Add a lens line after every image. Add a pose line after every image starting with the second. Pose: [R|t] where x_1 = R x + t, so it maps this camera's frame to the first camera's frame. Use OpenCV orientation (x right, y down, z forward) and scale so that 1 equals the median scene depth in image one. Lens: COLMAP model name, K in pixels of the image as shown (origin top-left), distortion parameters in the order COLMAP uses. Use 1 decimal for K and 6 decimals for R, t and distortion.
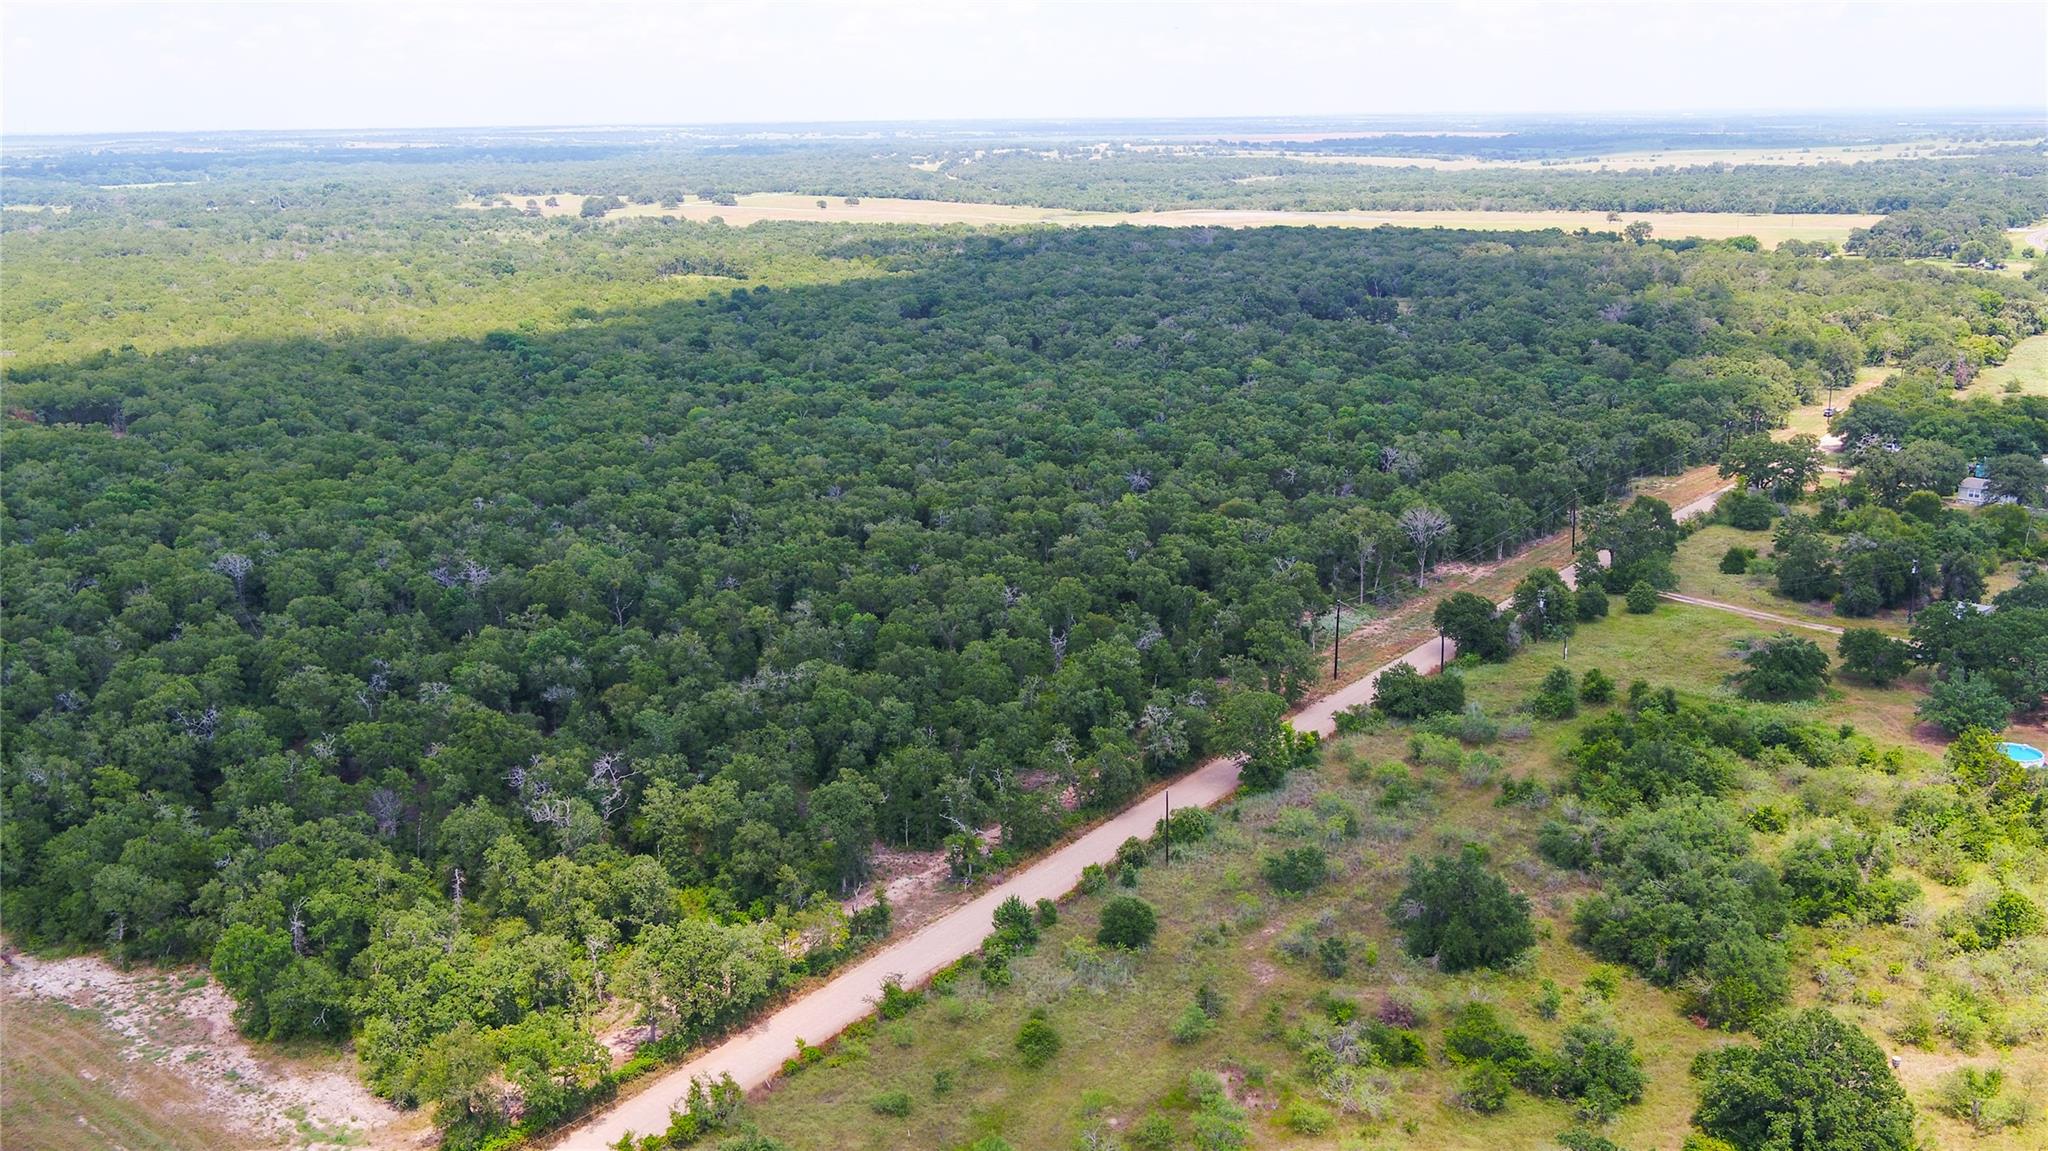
lens RADIAL K [[1931.4, 0, 930.3], [0, 1931.4, 573.6], [0, 0, 1]] dist [-0.004665, 0.014526]
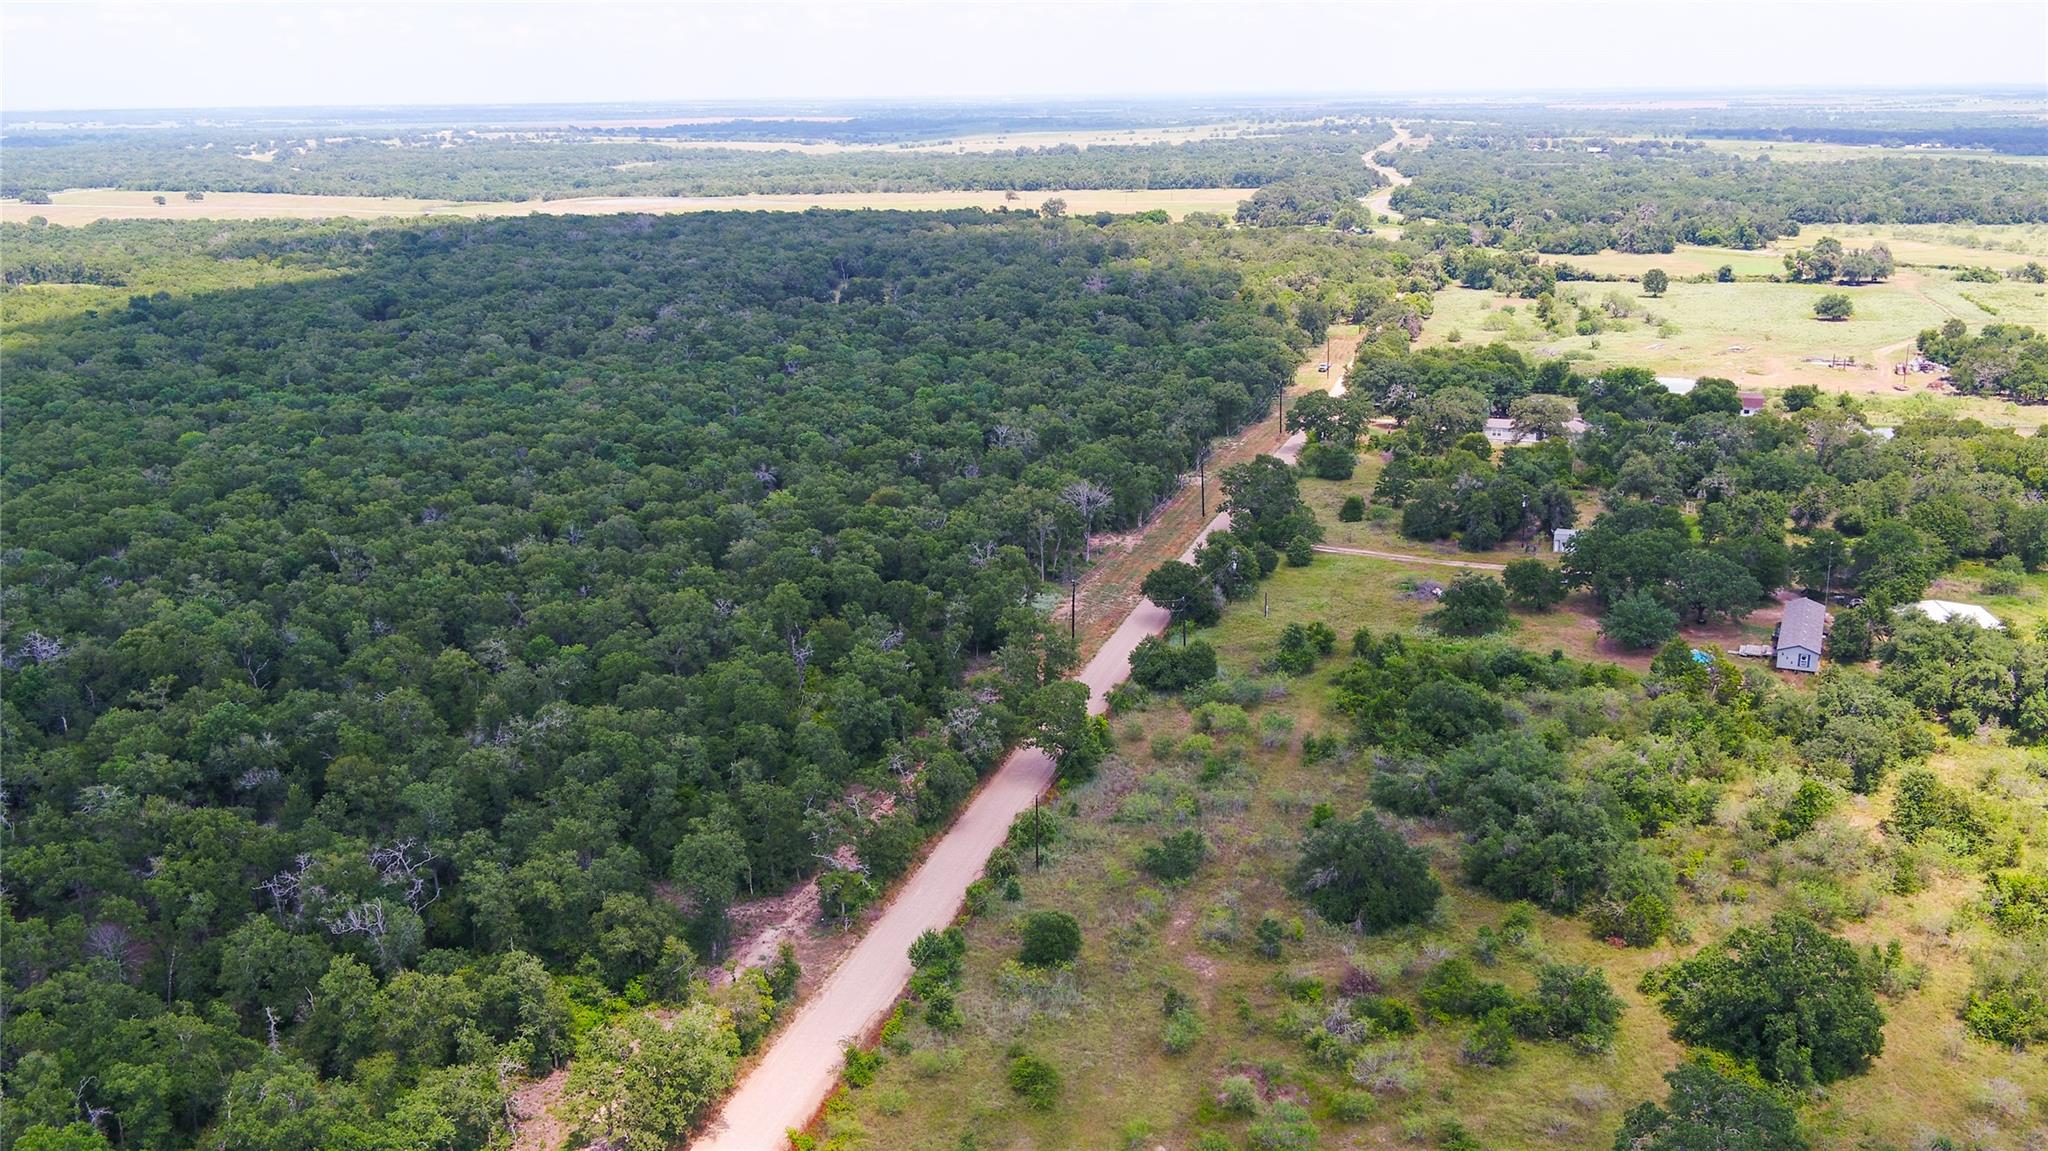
lens RADIAL K [[1931.4, 0, 930.3], [0, 1931.4, 573.6], [0, 0, 1]] dist [-0.004665, 0.014526]
pose [[0.922619, -0.092887, 0.374362, -0.117760], [0.091107, 0.995587, 0.022492, -0.009671], [-0.374799, 0.013356, 0.927010, 0.057598]]
